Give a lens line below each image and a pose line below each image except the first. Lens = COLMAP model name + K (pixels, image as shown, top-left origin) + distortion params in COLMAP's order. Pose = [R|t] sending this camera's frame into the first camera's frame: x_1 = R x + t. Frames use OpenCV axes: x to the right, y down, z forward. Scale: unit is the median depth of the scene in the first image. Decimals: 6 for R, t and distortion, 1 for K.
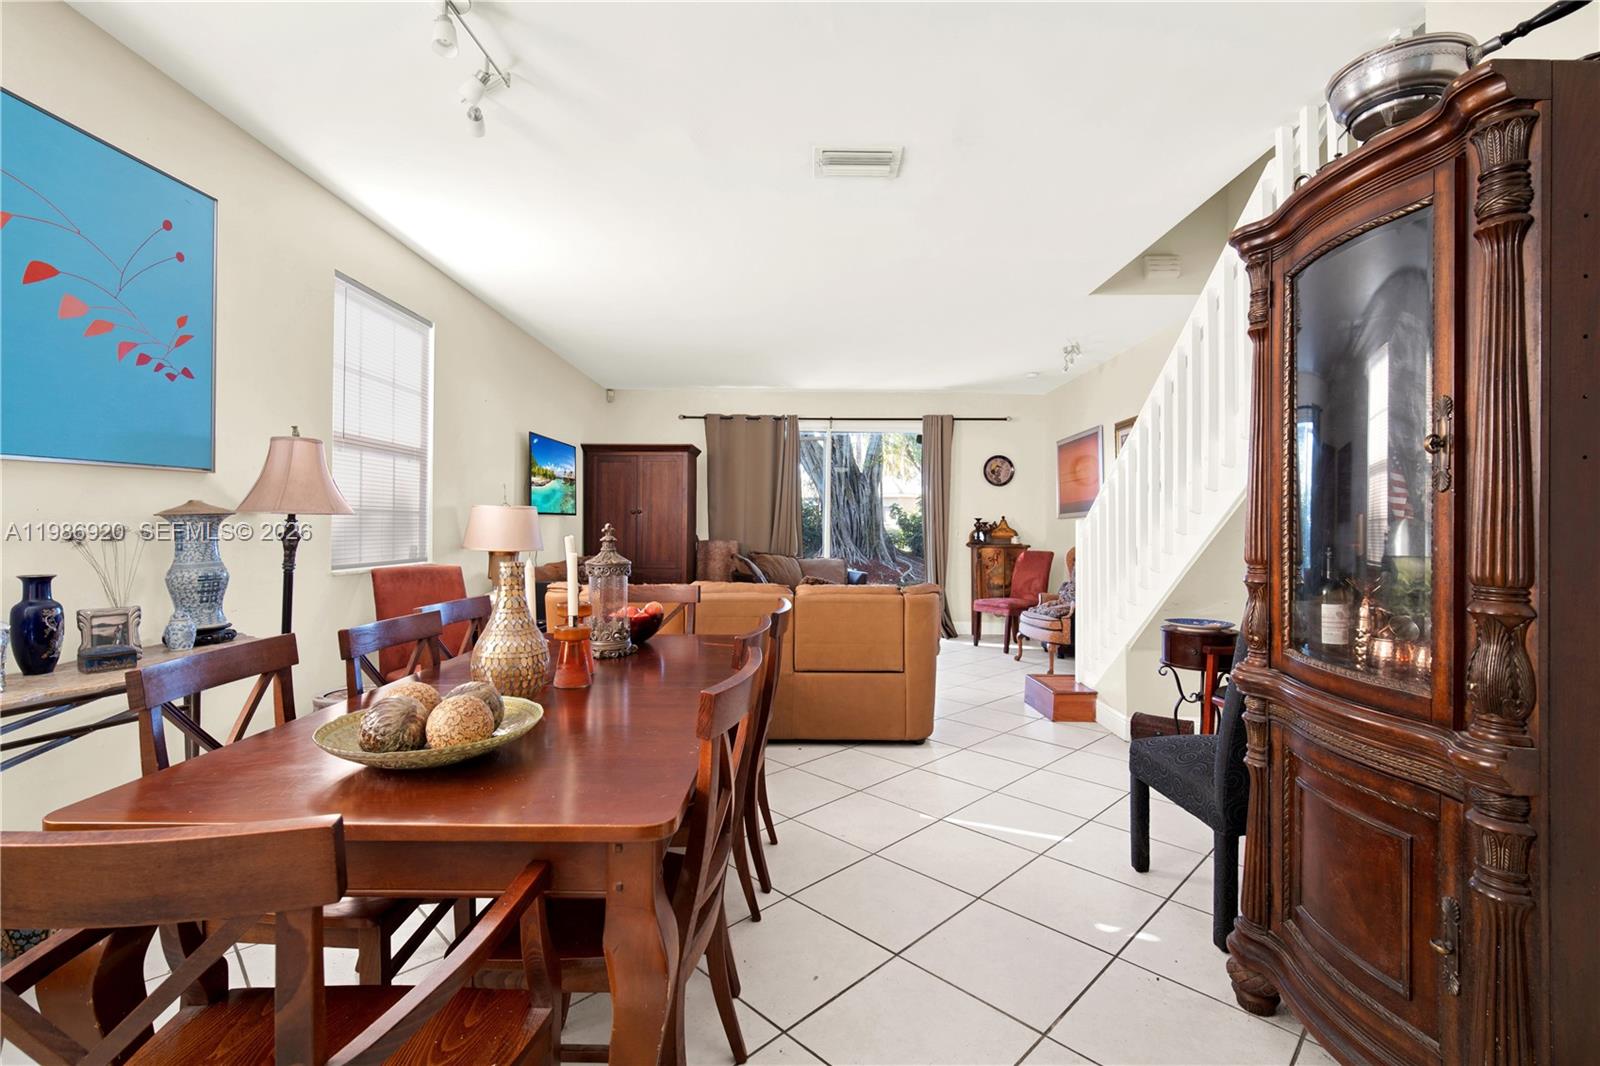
lens RADIAL K [[713.4, 0, 794.3], [0, 713.4, 525.0], [0, 0, 1]] dist [-0.020518, 0.003454]
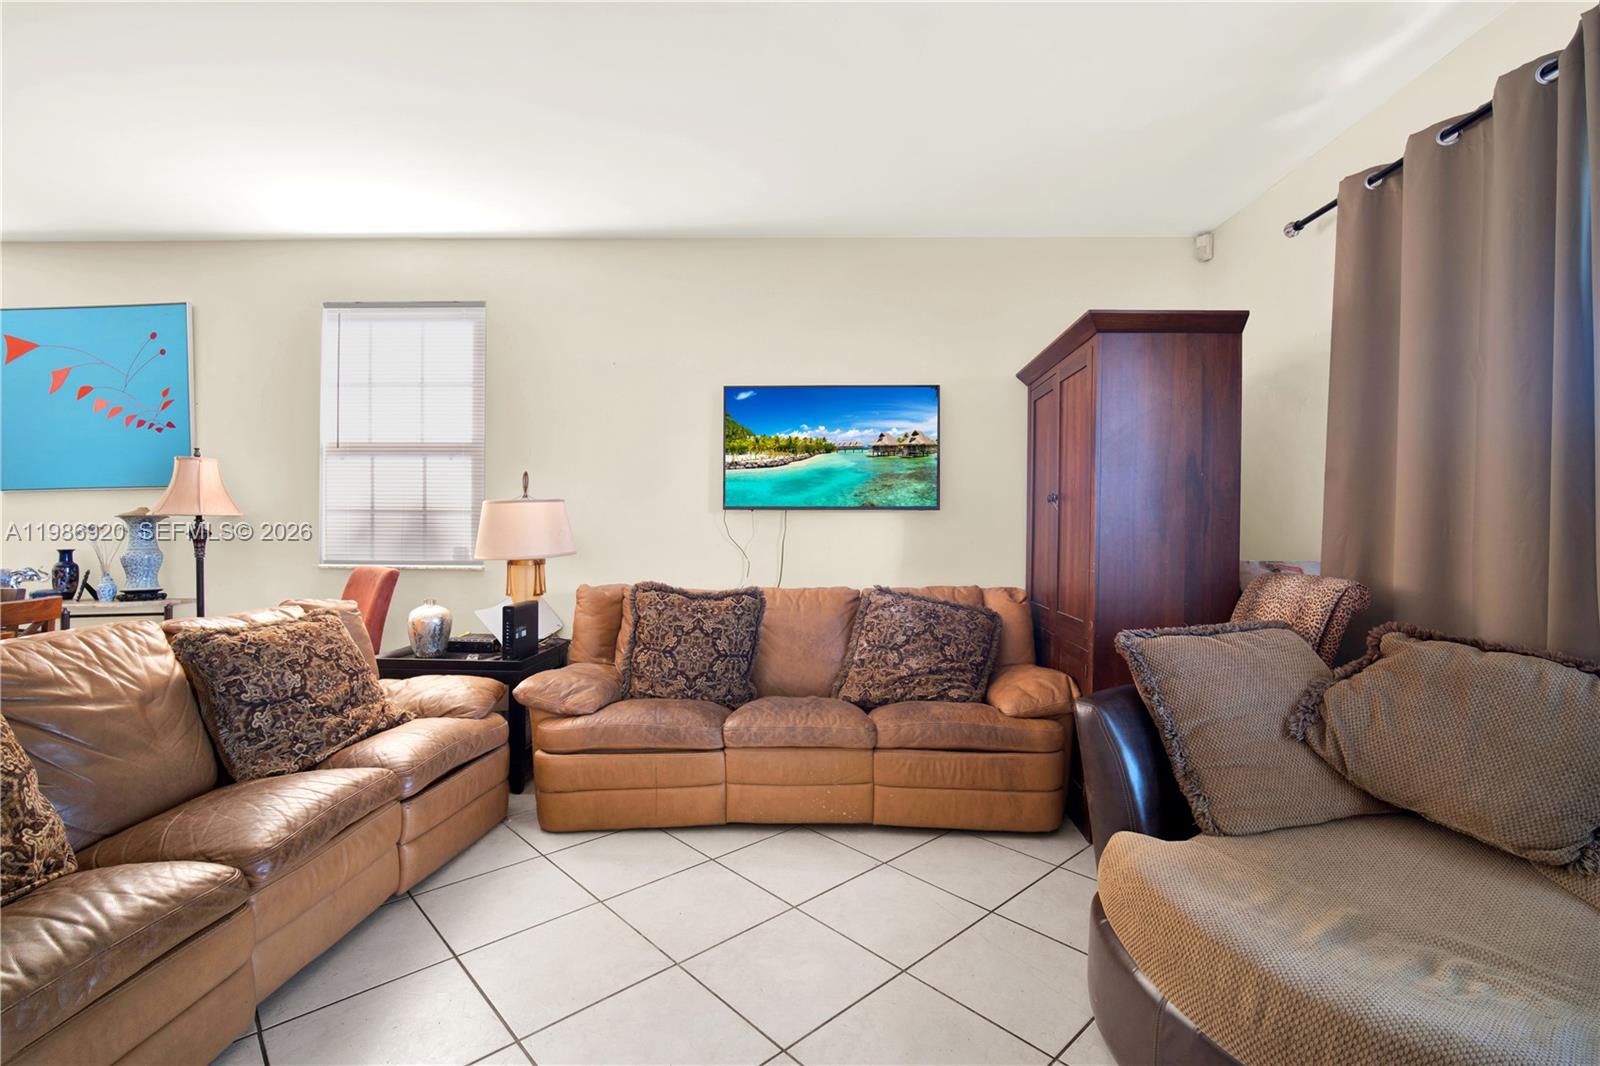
lens RADIAL K [[713.4, 0, 839.1], [0, 713.4, 532.4], [0, 0, 1]] dist [-0.020518, 0.003454]
pose [[-0.009941, 0.001451, -0.999950, 0.370853], [-0.004434, 0.999989, 0.001495, 0.004883], [0.999941, 0.004449, -0.009934, 1.411048]]
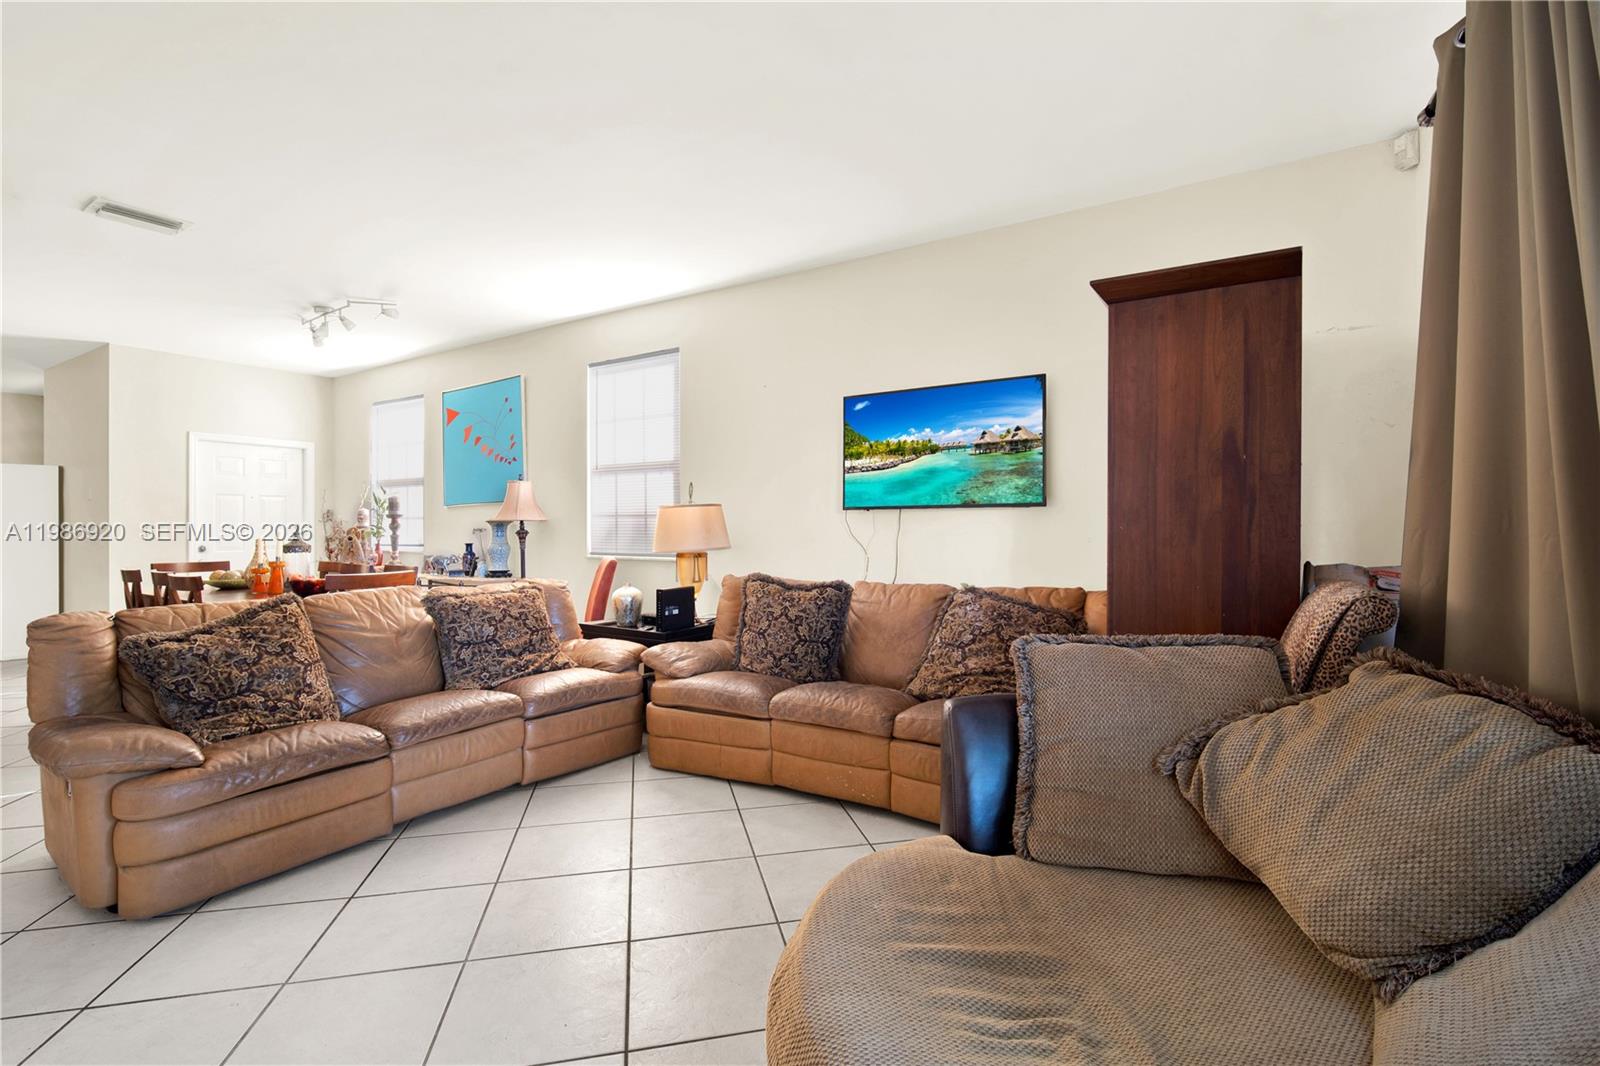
lens RADIAL K [[713.4, 0, 813.6], [0, 713.4, 529.7], [0, 0, 1]] dist [-0.020518, 0.003454]
pose [[-0.511341, -0.003515, -0.859371, 0.342514], [-0.002602, 0.999993, -0.002542, 0.007201], [0.859374, 0.000936, -0.511347, 1.704548]]
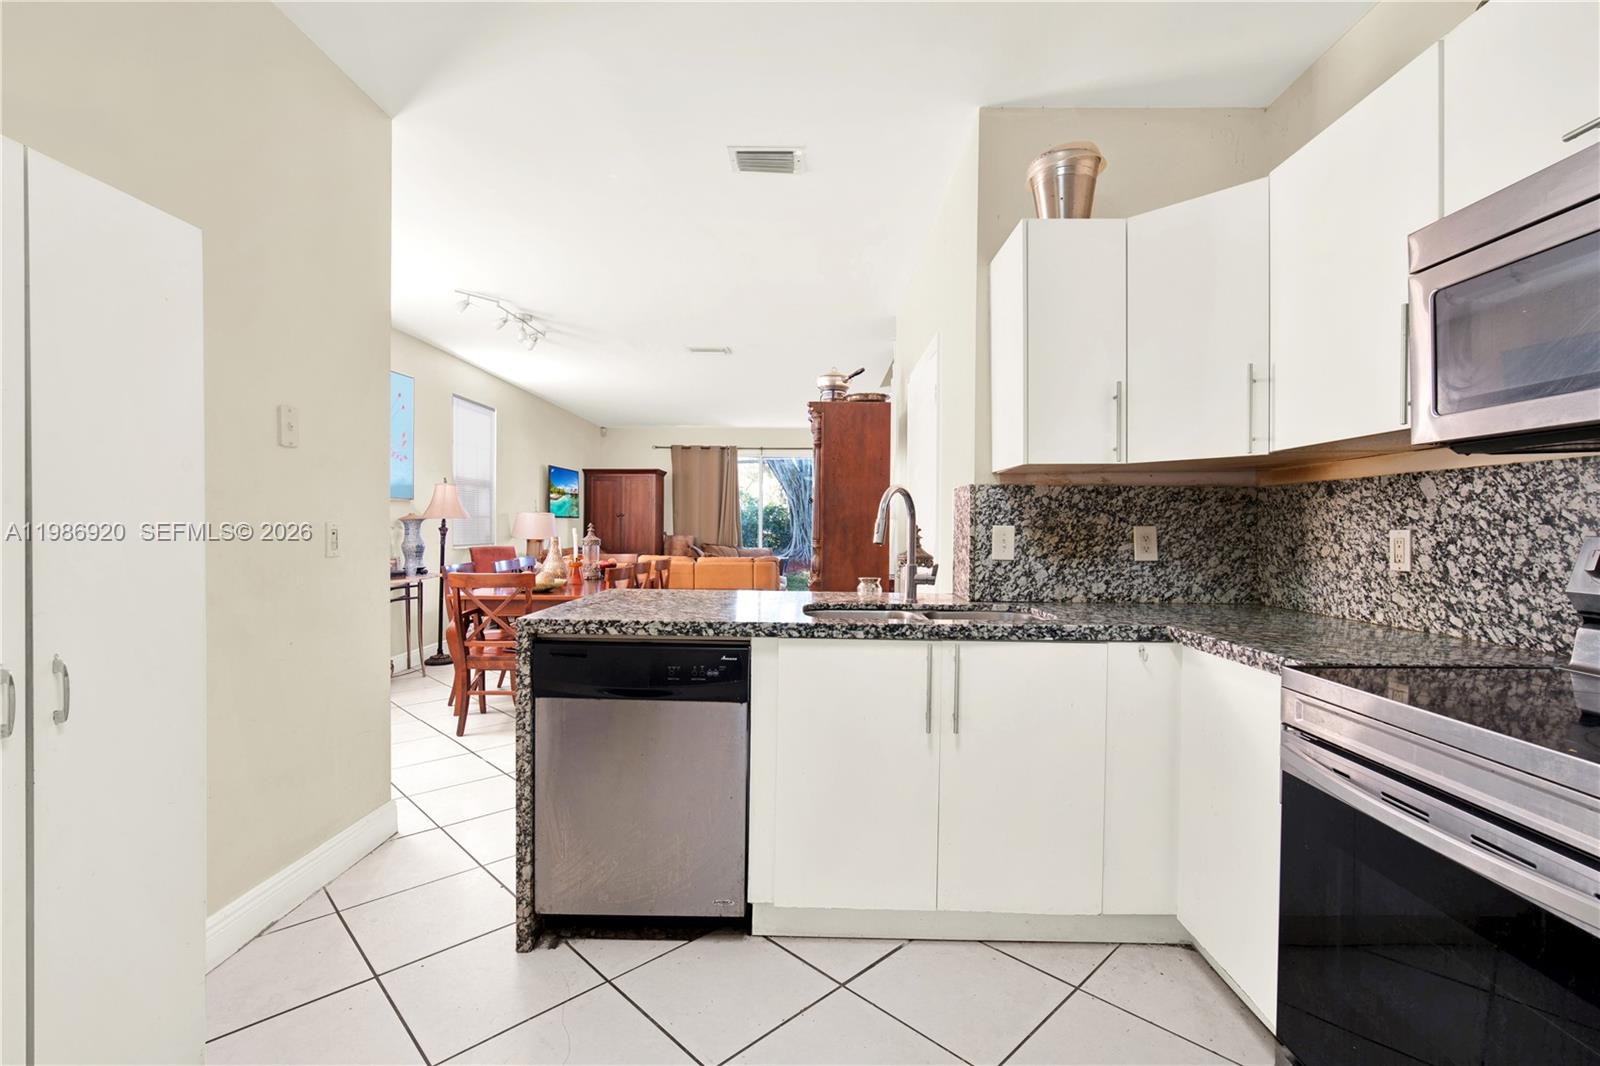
lens RADIAL K [[713.4, 0, 803.7], [0, 713.4, 527.9], [0, 0, 1]] dist [-0.020518, 0.003454]
pose [[0.999986, -0.001134, 0.005095, 0.236572], [0.001114, 0.999991, 0.004006, 0.002920], [-0.005100, -0.004001, 0.999979, -0.743679]]
